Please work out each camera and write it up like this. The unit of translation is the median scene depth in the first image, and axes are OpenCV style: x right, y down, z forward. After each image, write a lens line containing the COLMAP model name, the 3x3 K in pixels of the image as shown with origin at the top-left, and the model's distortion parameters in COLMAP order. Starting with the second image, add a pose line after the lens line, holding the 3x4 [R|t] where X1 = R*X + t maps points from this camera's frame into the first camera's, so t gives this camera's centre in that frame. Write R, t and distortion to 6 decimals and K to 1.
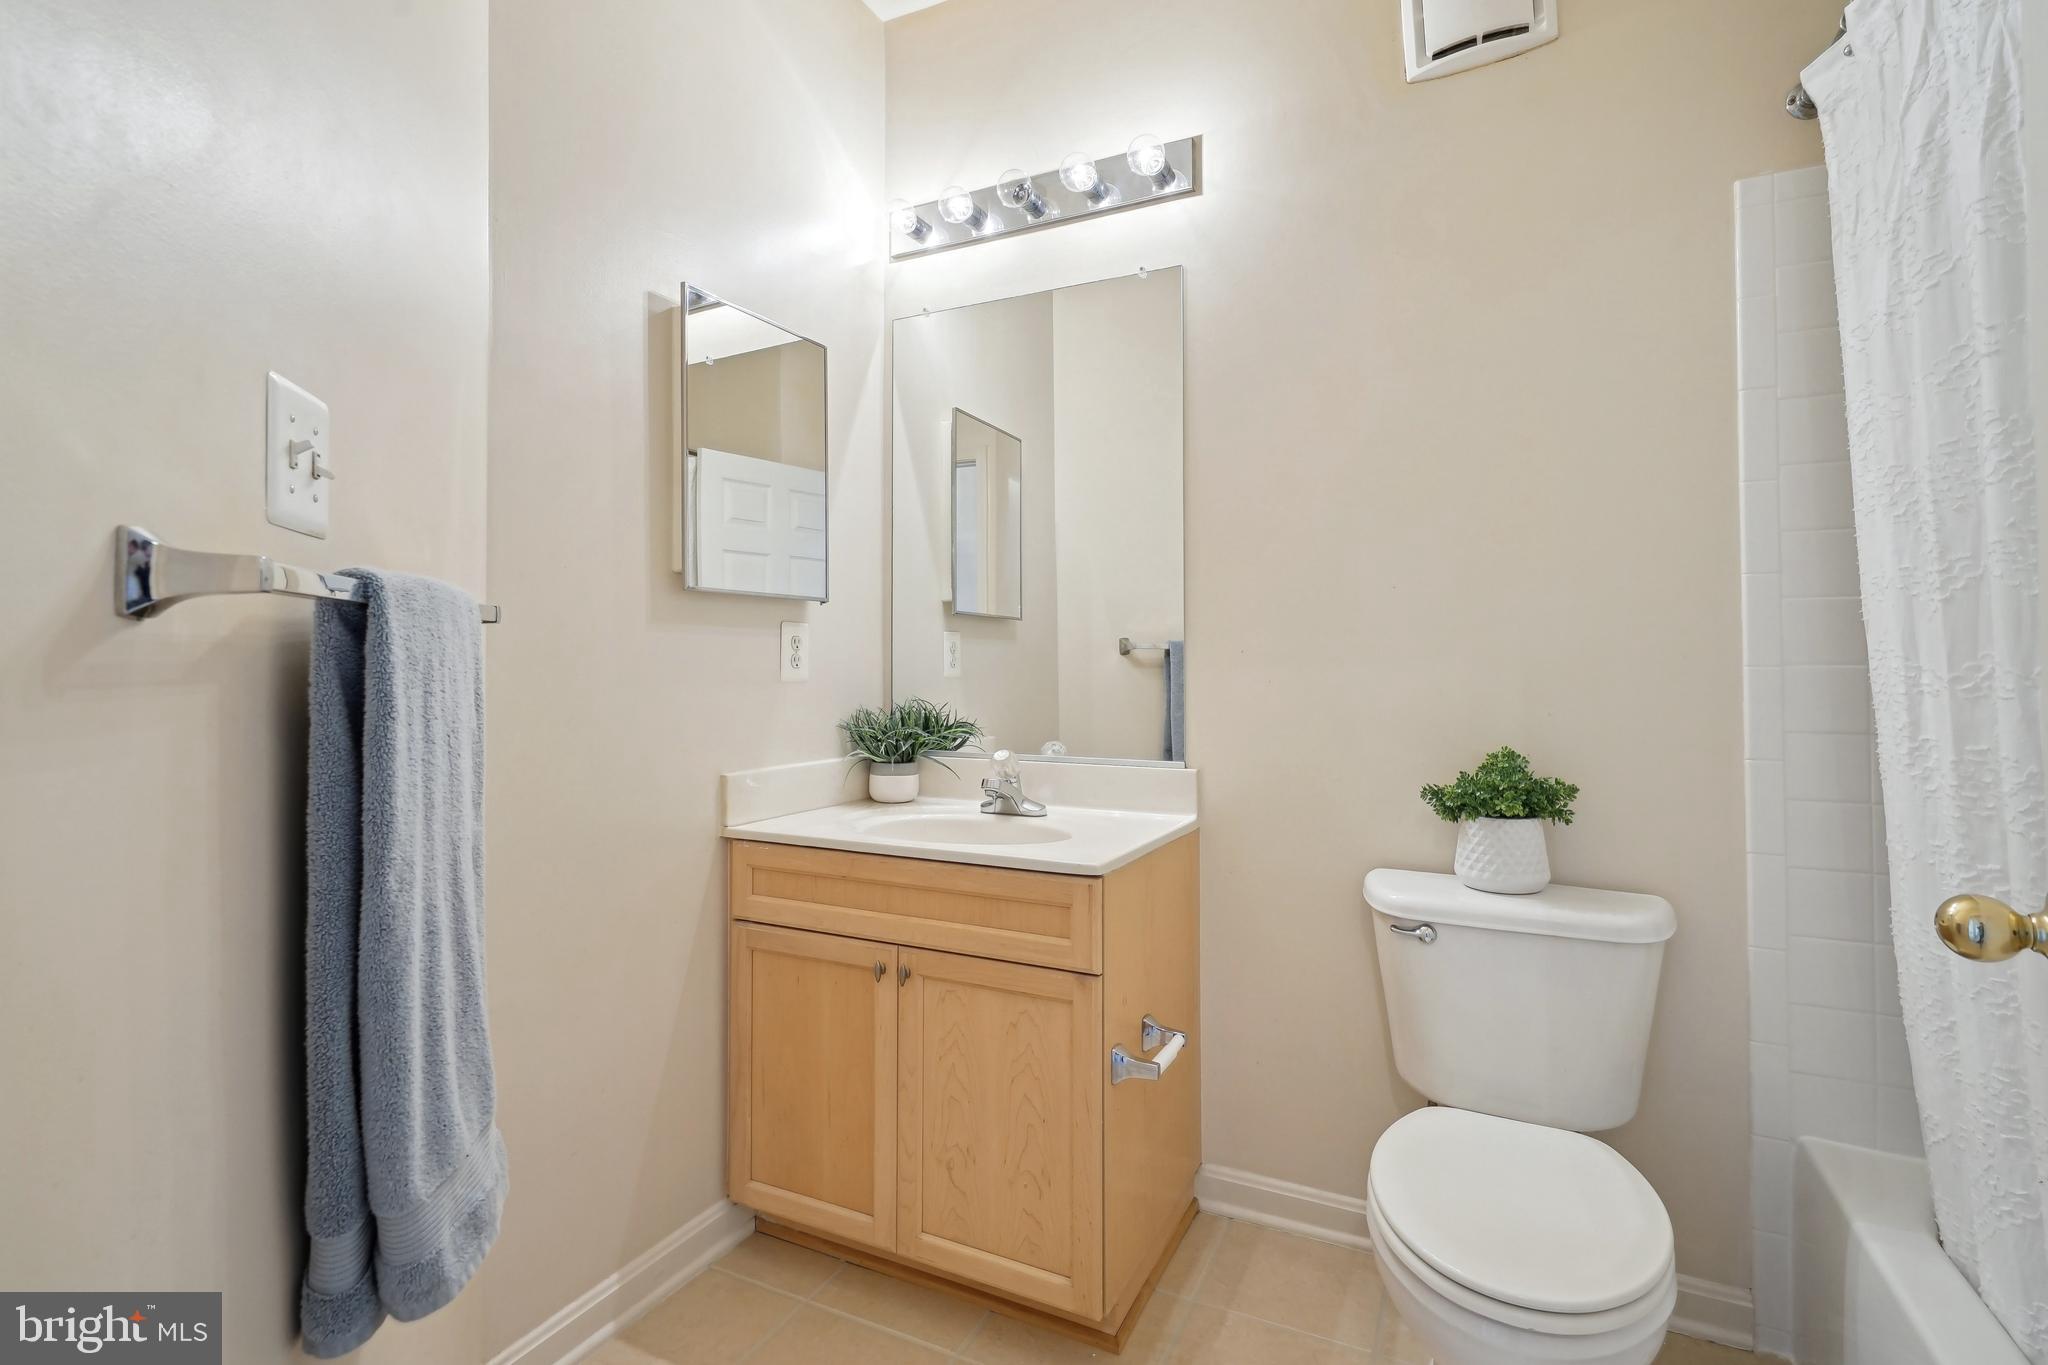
lens RADIAL K [[955.5, 0, 1033.8], [0, 955.5, 642.8], [0, 0, 1]] dist [-0.001128, -0.000713]
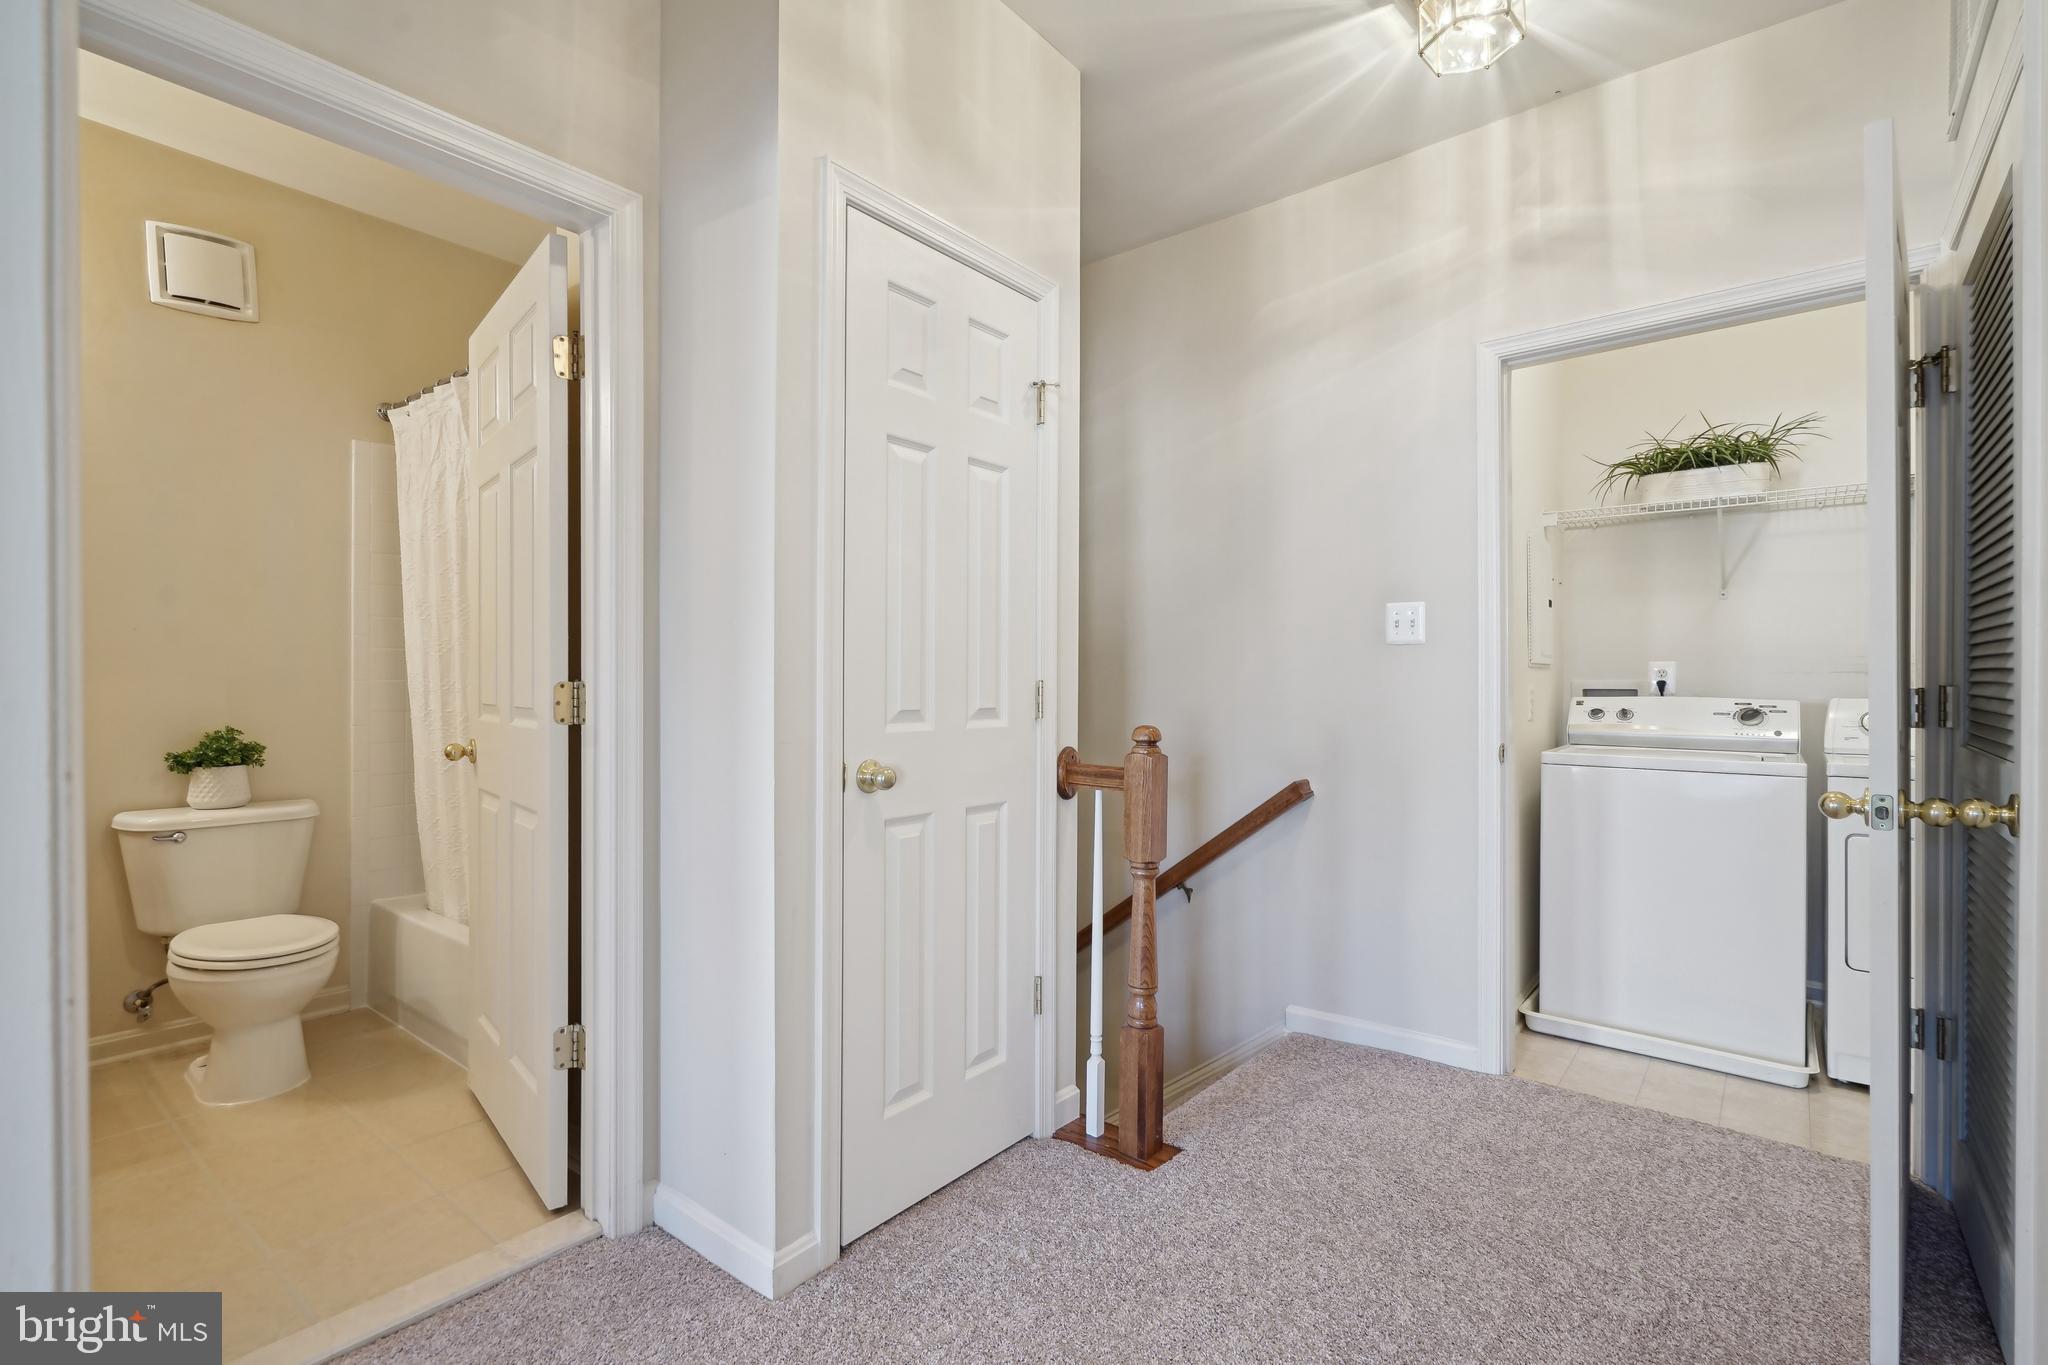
lens RADIAL K [[955.5, 0, 1011.6], [0, 955.5, 674.0], [0, 0, 1]] dist [-0.001128, -0.000713]
pose [[0.231651, 0.006669, 0.972776, -0.906041], [-0.023177, 0.999730, -0.001335, -0.019762], [-0.972523, -0.022237, 0.231744, -0.837456]]
